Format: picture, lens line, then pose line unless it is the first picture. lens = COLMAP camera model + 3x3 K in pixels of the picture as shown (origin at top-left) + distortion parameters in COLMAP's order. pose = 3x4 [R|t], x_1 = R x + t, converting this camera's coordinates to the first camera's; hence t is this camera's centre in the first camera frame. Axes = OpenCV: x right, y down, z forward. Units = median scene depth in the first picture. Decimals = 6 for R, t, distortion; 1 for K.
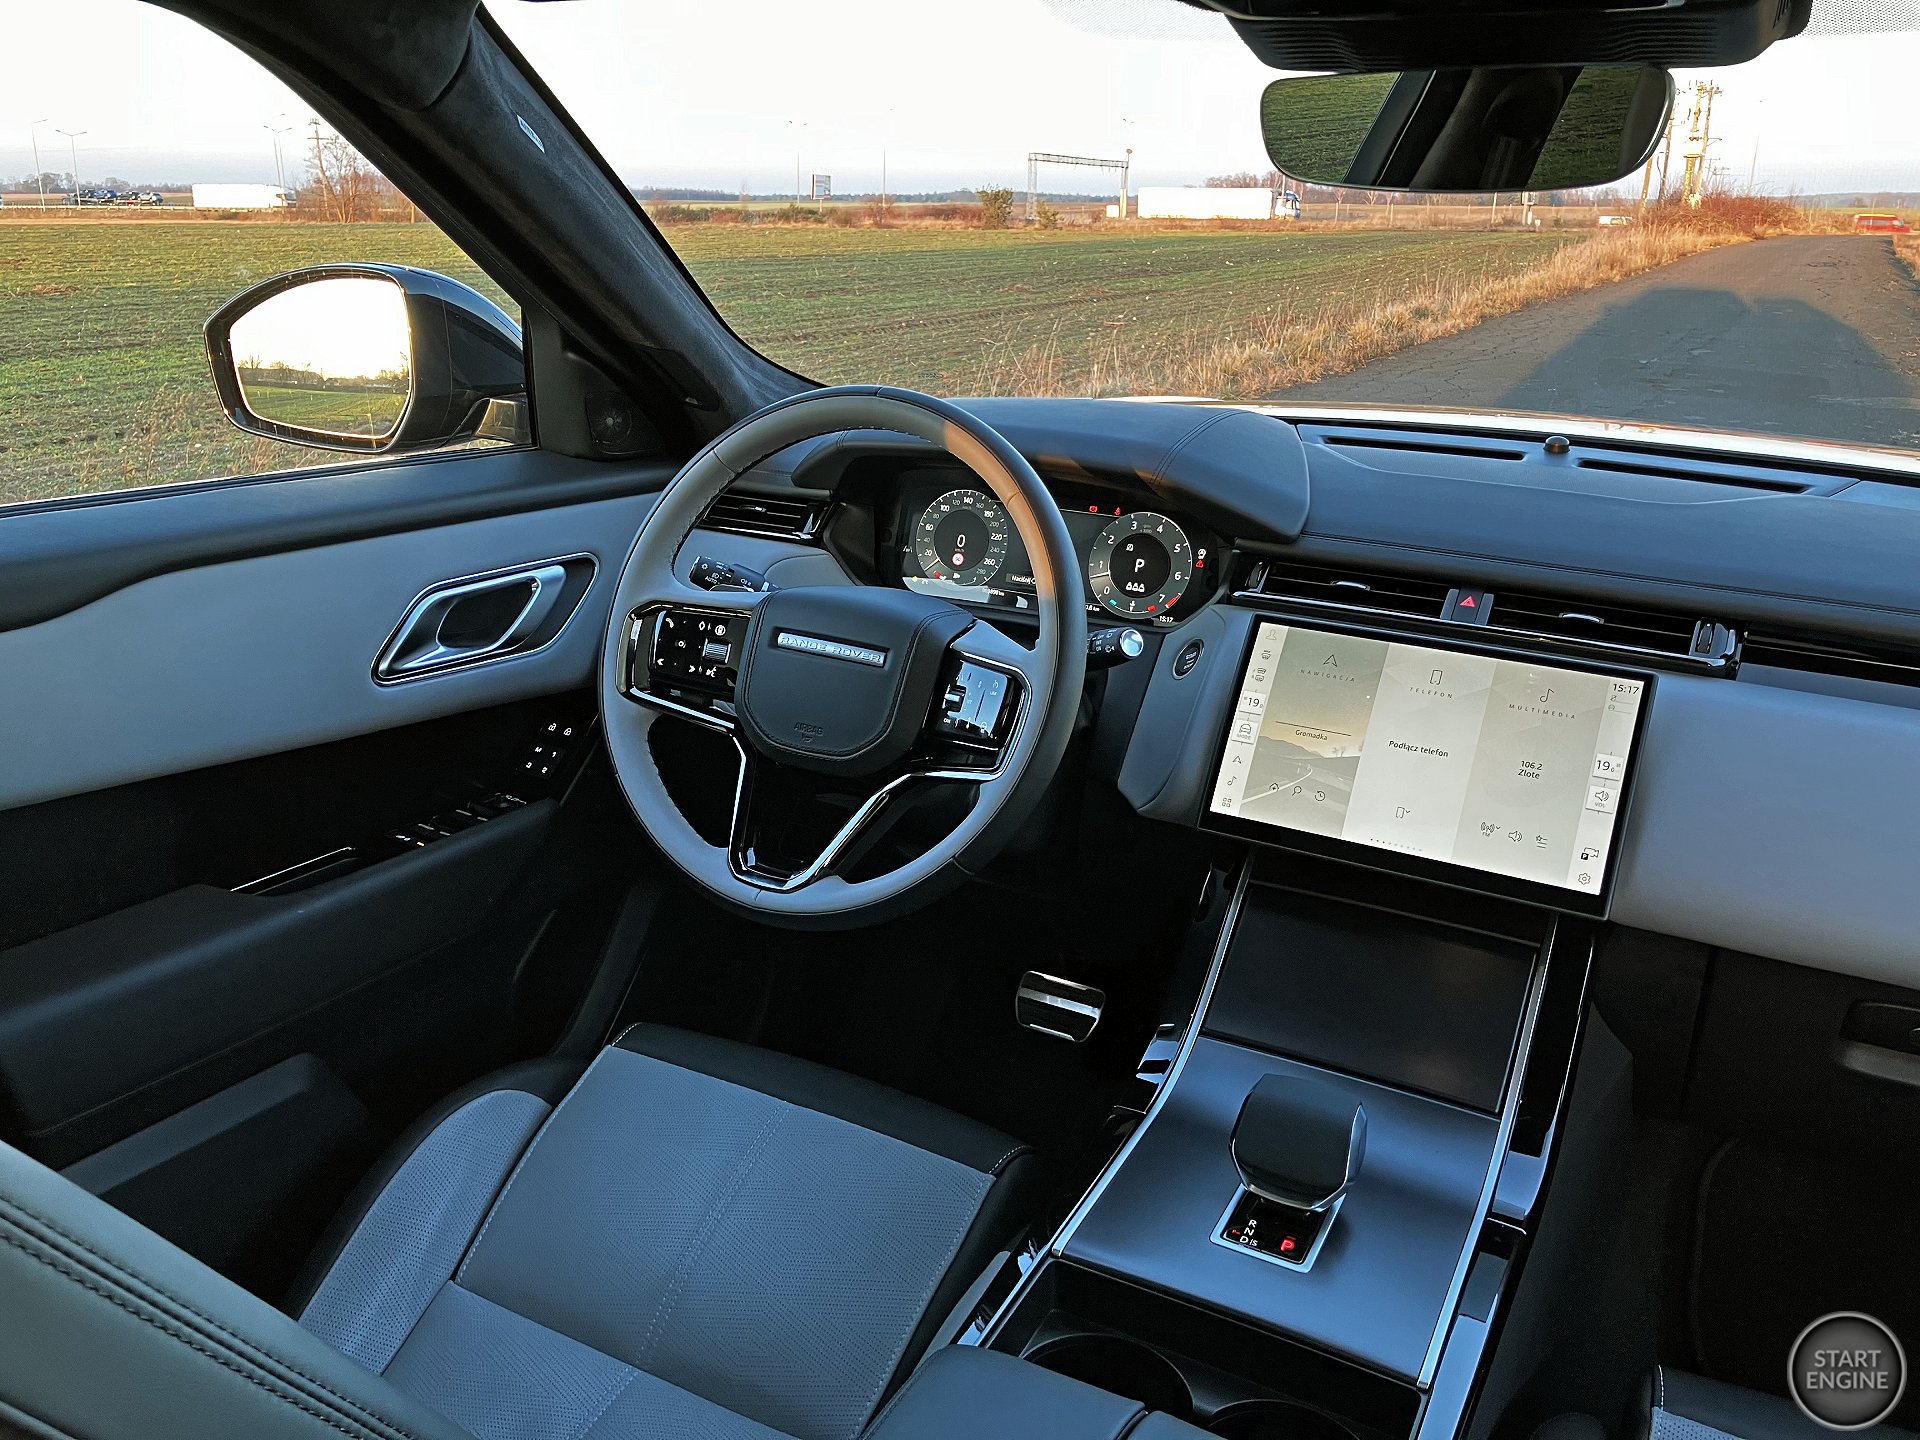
lens RADIAL K [[1584.9, 0, 973.1], [0, 1584.9, 729.9], [0, 0, 1]] dist [0.002253, 0.009545]
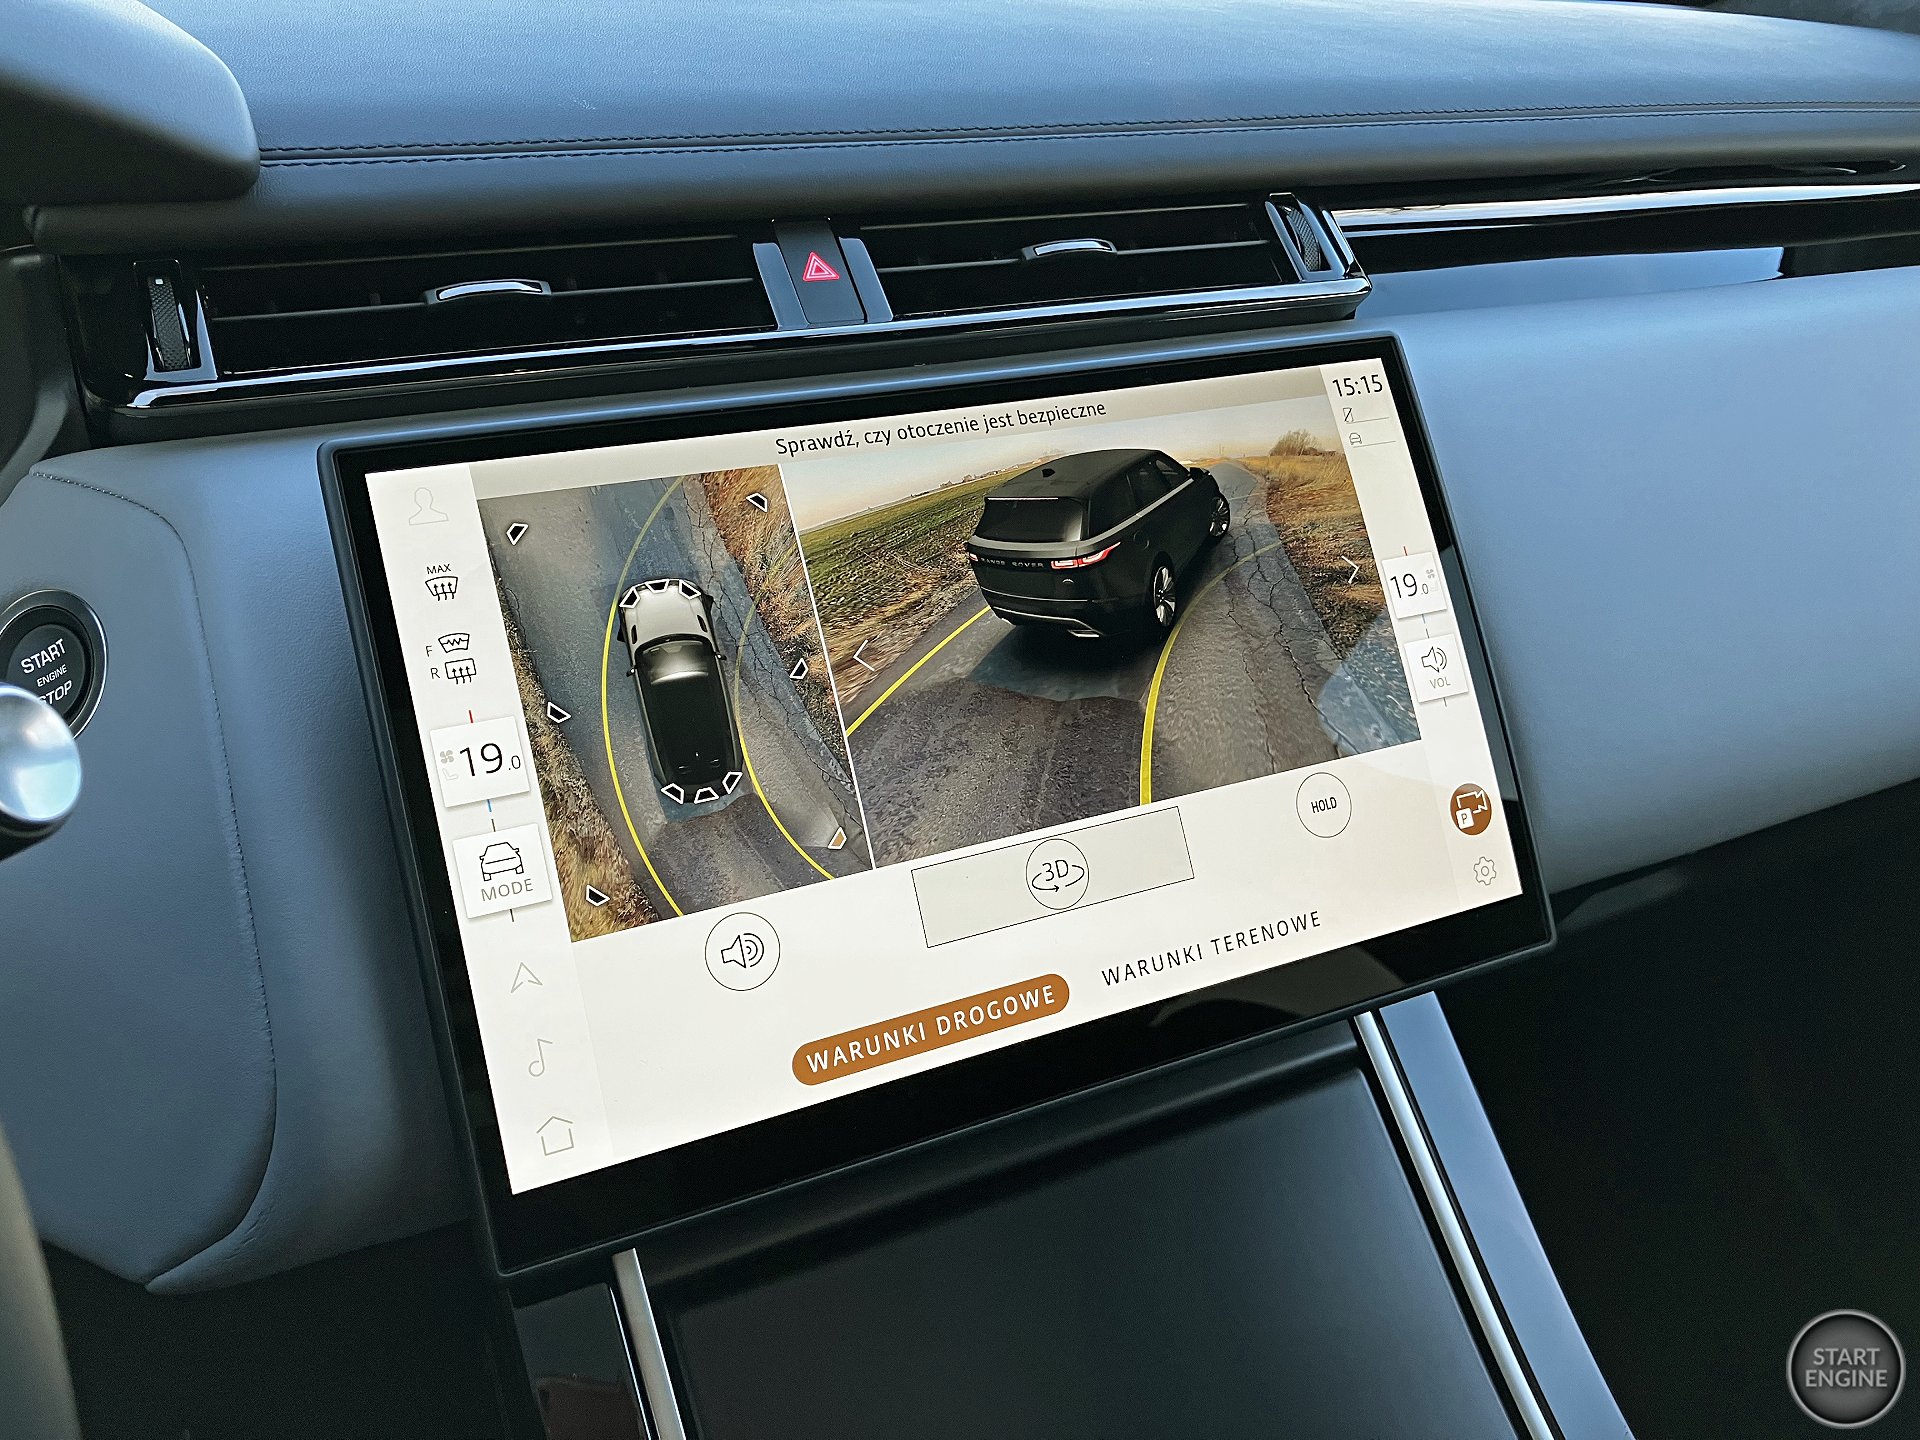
lens RADIAL K [[1584.9, 0, 962.0], [0, 1584.9, 716.9], [0, 0, 1]] dist [0.002253, 0.009545]
pose [[0.591323, -0.378462, 0.712112, 0.032936], [0.262163, 0.925289, 0.274064, -0.077521], [-0.762632, 0.024629, 0.646363, 0.750234]]
